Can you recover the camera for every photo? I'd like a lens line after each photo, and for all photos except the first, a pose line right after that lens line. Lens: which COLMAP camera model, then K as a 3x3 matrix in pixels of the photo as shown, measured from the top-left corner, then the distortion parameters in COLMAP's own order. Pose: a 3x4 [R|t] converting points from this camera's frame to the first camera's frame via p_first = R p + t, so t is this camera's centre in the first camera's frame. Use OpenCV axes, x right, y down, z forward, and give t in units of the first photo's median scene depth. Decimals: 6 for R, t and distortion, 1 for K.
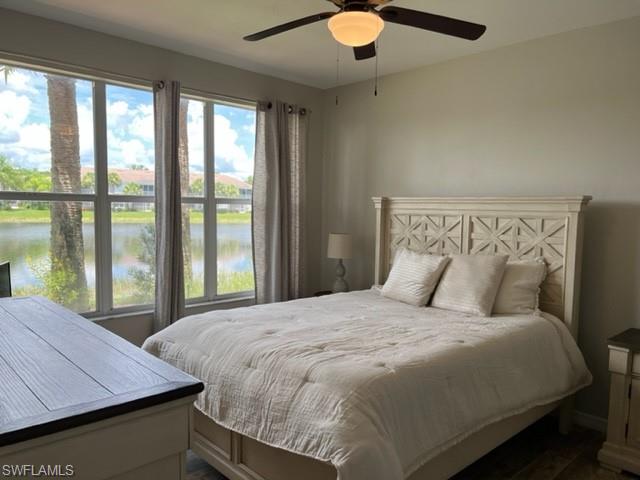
lens RADIAL K [[482.5, 0, 315.5], [0, 482.5, 242.7], [0, 0, 1]] dist [0.043567, -0.033003]
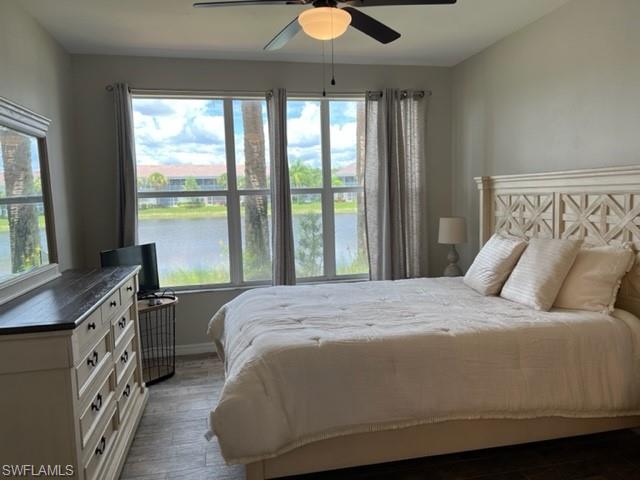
lens RADIAL K [[482.5, 0, 316.1], [0, 482.5, 242.9], [0, 0, 1]] dist [0.043567, -0.033003]
pose [[0.854852, 0.008367, -0.518805, 0.406214], [0.005792, 0.999654, 0.025666, 0.006815], [0.518840, -0.024945, 0.854507, 0.050424]]
